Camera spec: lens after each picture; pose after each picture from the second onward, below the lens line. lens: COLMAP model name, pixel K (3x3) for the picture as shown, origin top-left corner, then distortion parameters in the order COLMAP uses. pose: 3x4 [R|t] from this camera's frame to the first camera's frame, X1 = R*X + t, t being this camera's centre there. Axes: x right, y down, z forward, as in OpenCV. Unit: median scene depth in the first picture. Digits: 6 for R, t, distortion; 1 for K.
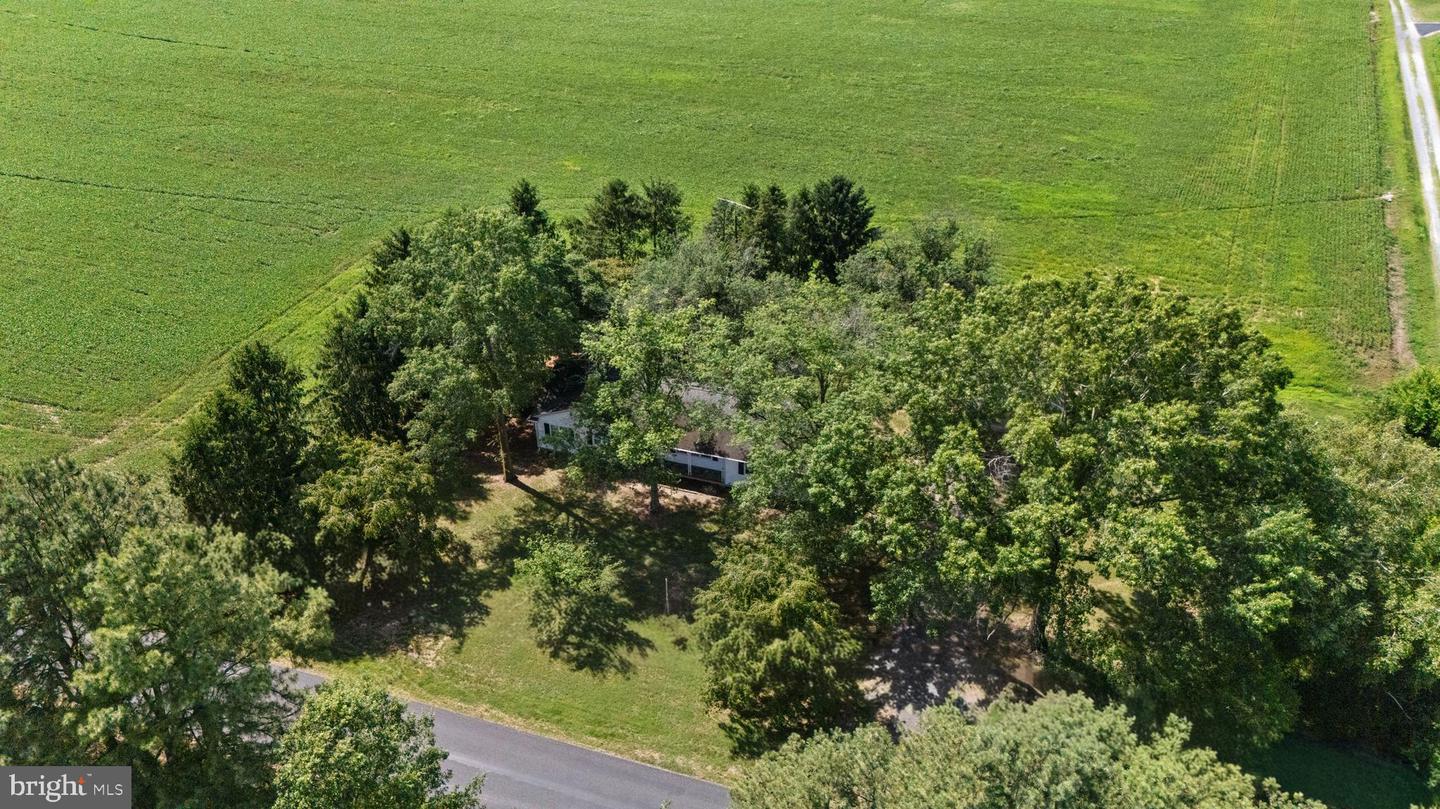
lens RADIAL K [[1063.8, 0, 727.3], [0, 1063.8, 399.9], [0, 0, 1]] dist [0.071586, -0.072207]
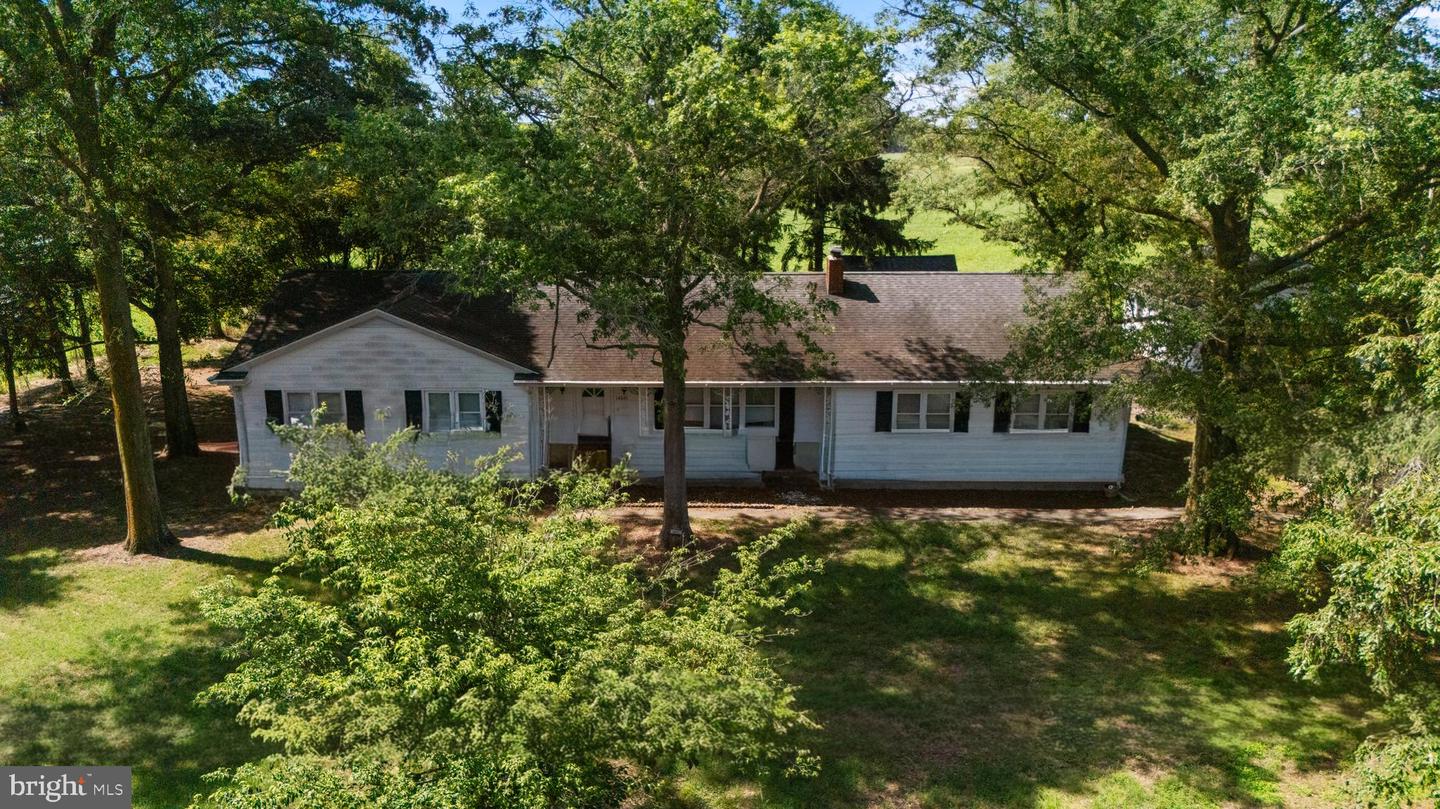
lens RADIAL K [[1063.8, 0, 727.3], [0, 1063.8, 399.9], [0, 0, 1]] dist [0.071586, -0.072207]
pose [[0.949867, -0.072466, 0.304141, -0.126004], [0.171089, 0.934675, -0.311628, 0.141360], [-0.261691, 0.348040, 0.900215, 0.607676]]
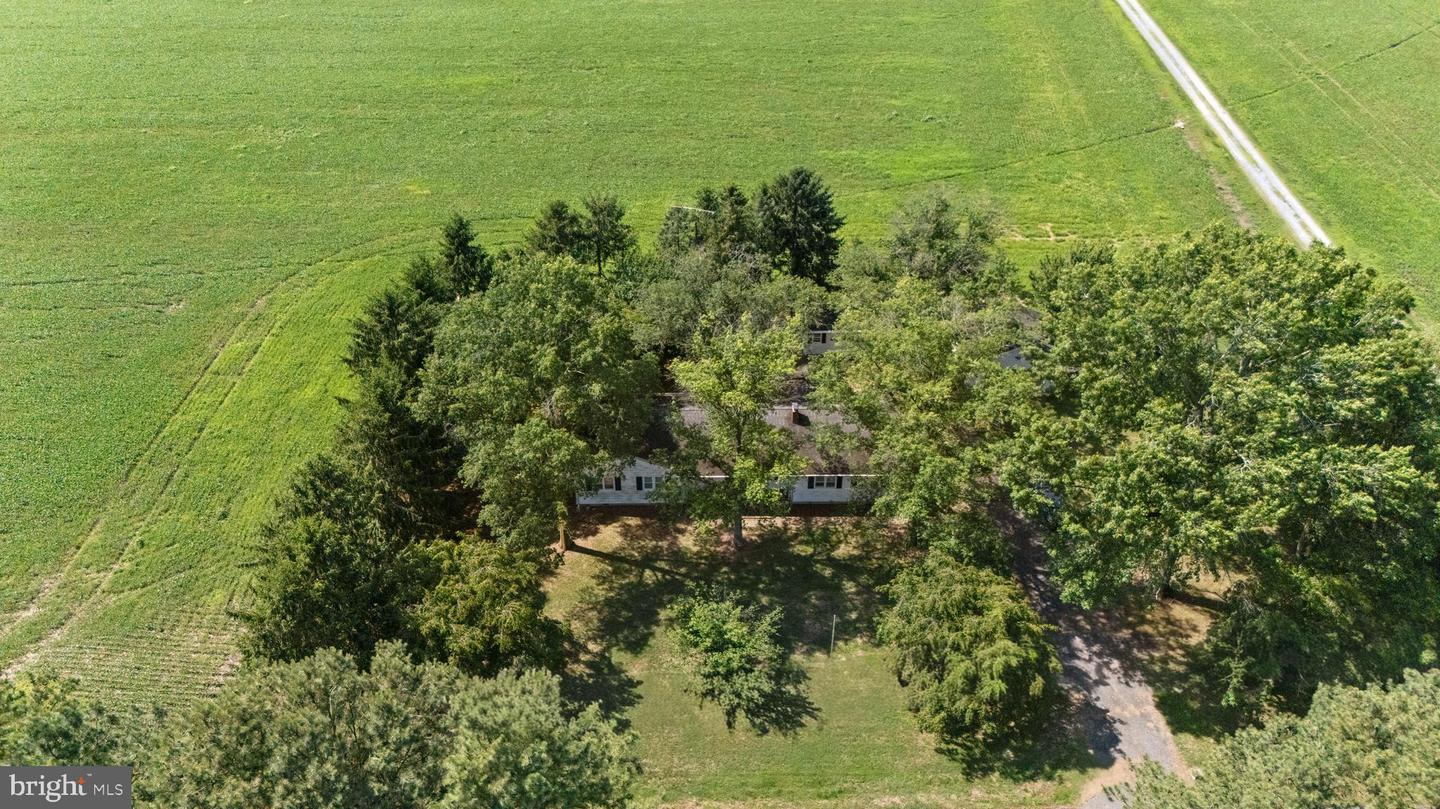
lens RADIAL K [[1063.8, 0, 727.3], [0, 1063.8, 399.9], [0, 0, 1]] dist [0.071586, -0.072207]
pose [[0.944245, -0.183258, 0.273528, -0.270393], [0.177839, 0.983044, 0.044700, -0.057525], [-0.277081, 0.006436, 0.960825, 0.083853]]
